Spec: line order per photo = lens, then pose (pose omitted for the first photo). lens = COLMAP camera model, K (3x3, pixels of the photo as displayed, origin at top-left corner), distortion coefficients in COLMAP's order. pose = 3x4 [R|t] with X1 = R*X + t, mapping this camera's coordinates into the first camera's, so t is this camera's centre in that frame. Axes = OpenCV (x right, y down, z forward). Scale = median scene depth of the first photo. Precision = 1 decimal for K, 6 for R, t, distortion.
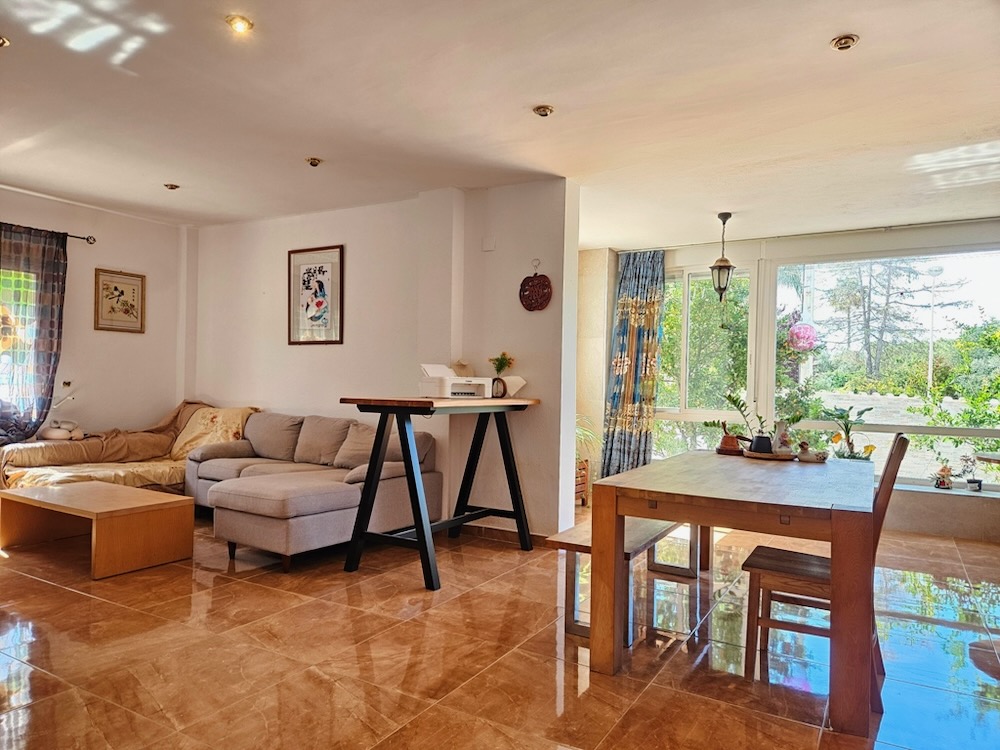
lens RADIAL K [[663.7, 0, 494.1], [0, 663.7, 381.7], [0, 0, 1]] dist [0.041779, -0.031491]
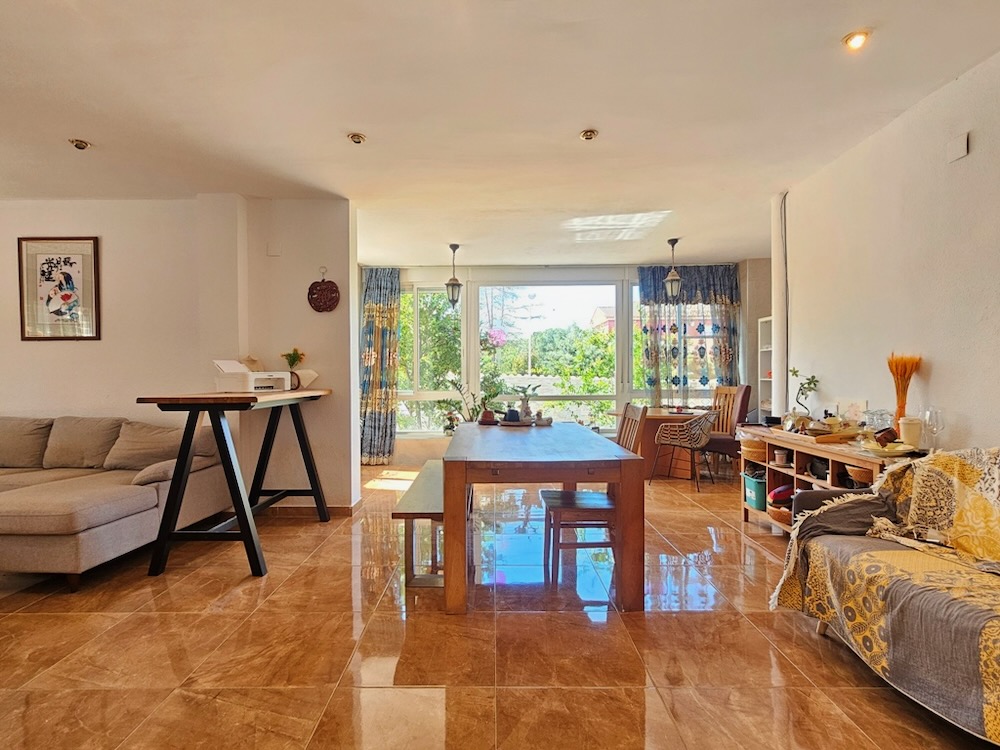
lens RADIAL K [[509.1, 0, 496.6], [0, 509.1, 375.1], [0, 0, 1]] dist [-0.000791, 0.000962]
pose [[0.864986, -0.028716, 0.500973, -0.118255], [0.022788, 0.999579, 0.017950, -0.007315], [-0.501278, -0.004110, 0.865277, 0.086713]]
